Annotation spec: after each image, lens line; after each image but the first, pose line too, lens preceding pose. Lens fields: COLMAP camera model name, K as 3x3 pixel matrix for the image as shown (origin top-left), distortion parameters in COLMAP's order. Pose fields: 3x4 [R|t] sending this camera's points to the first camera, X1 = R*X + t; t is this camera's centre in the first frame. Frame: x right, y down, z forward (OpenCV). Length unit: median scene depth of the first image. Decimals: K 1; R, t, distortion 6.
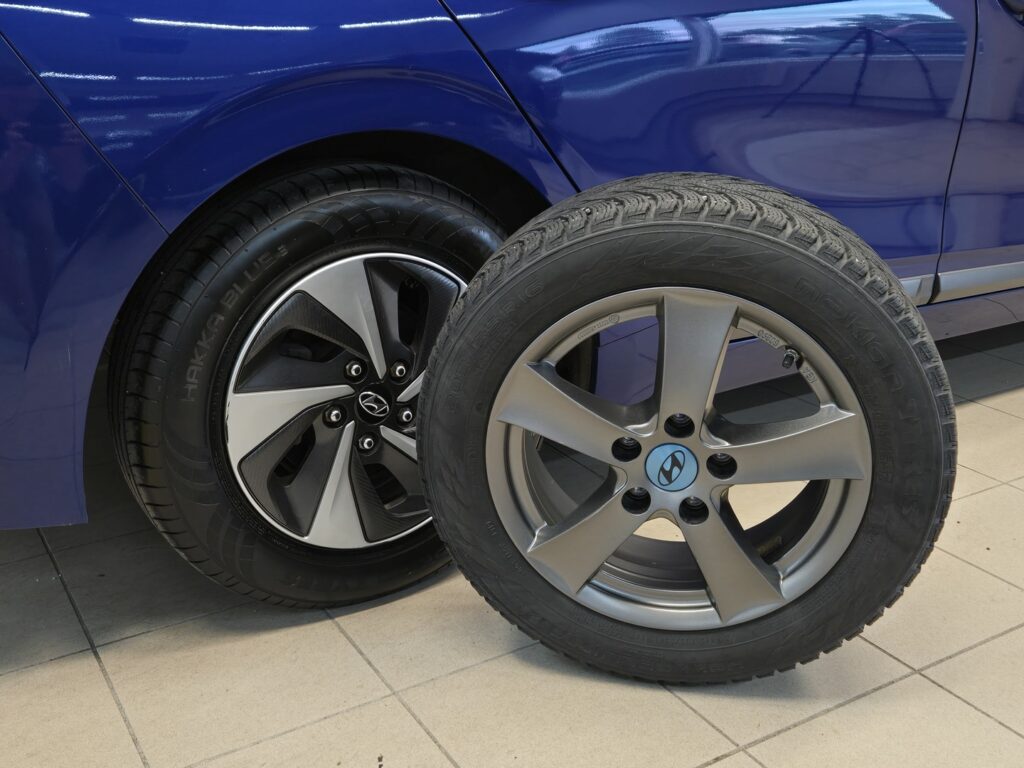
lens RADIAL K [[966.9, 0, 512.0], [0, 966.9, 384.0], [0, 0, 1]] dist [0.054071, -0.004030]
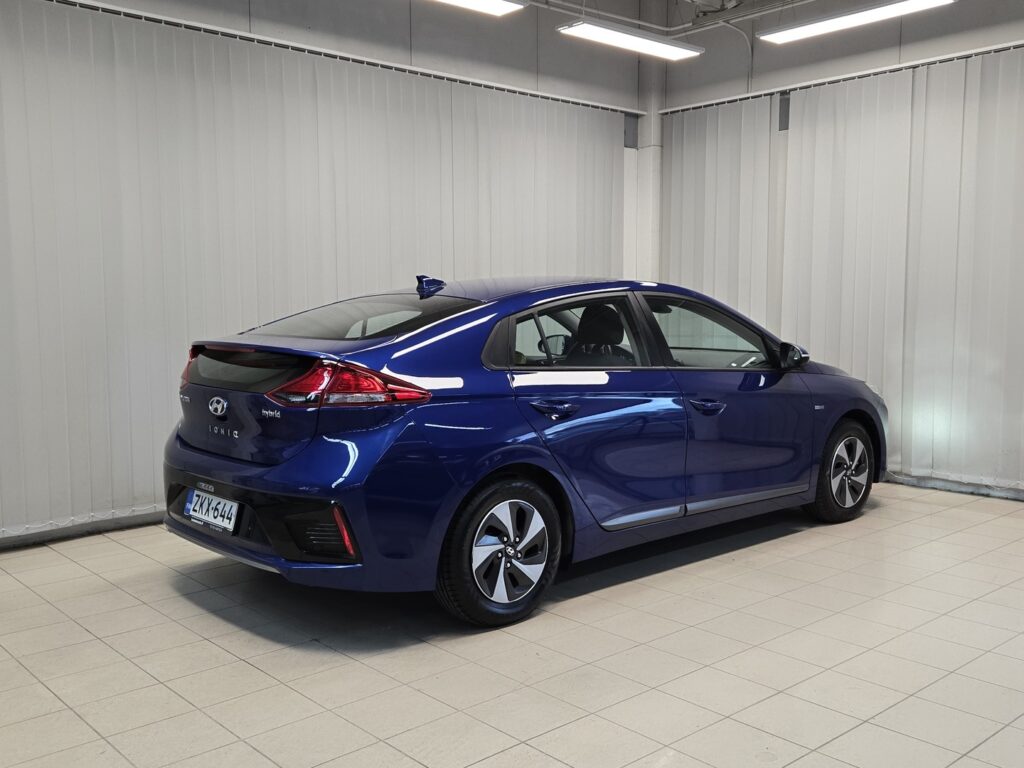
lens RADIAL K [[966.9, 0, 512.0], [0, 966.9, 384.0], [0, 0, 1]] dist [0.054071, -0.004030]
pose [[0.976173, -0.001416, 0.216989, -0.781682], [0.059548, 0.963337, -0.261601, 0.303093], [-0.208663, 0.268289, 0.940468, -1.919223]]
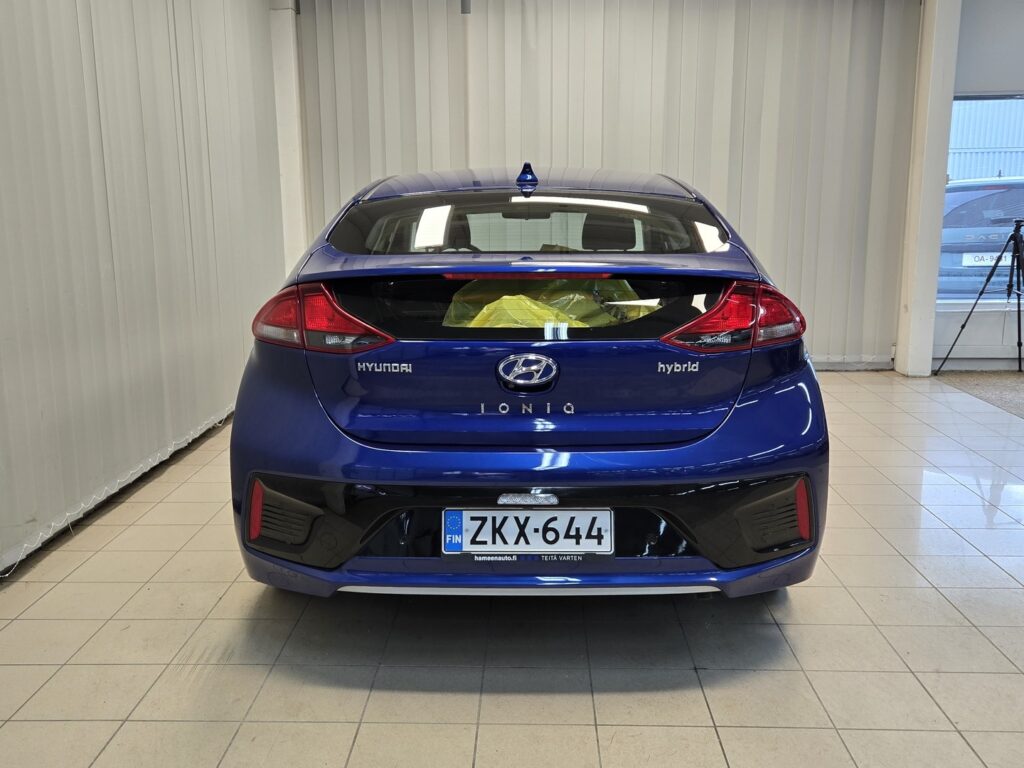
lens RADIAL K [[966.9, 0, 512.0], [0, 966.9, 384.0], [0, 0, 1]] dist [0.054071, -0.004030]
pose [[0.513004, -0.143497, 0.846307, -2.606651], [0.292244, 0.956226, -0.015014, -0.421643], [-0.807106, 0.255031, 0.532484, 0.141477]]
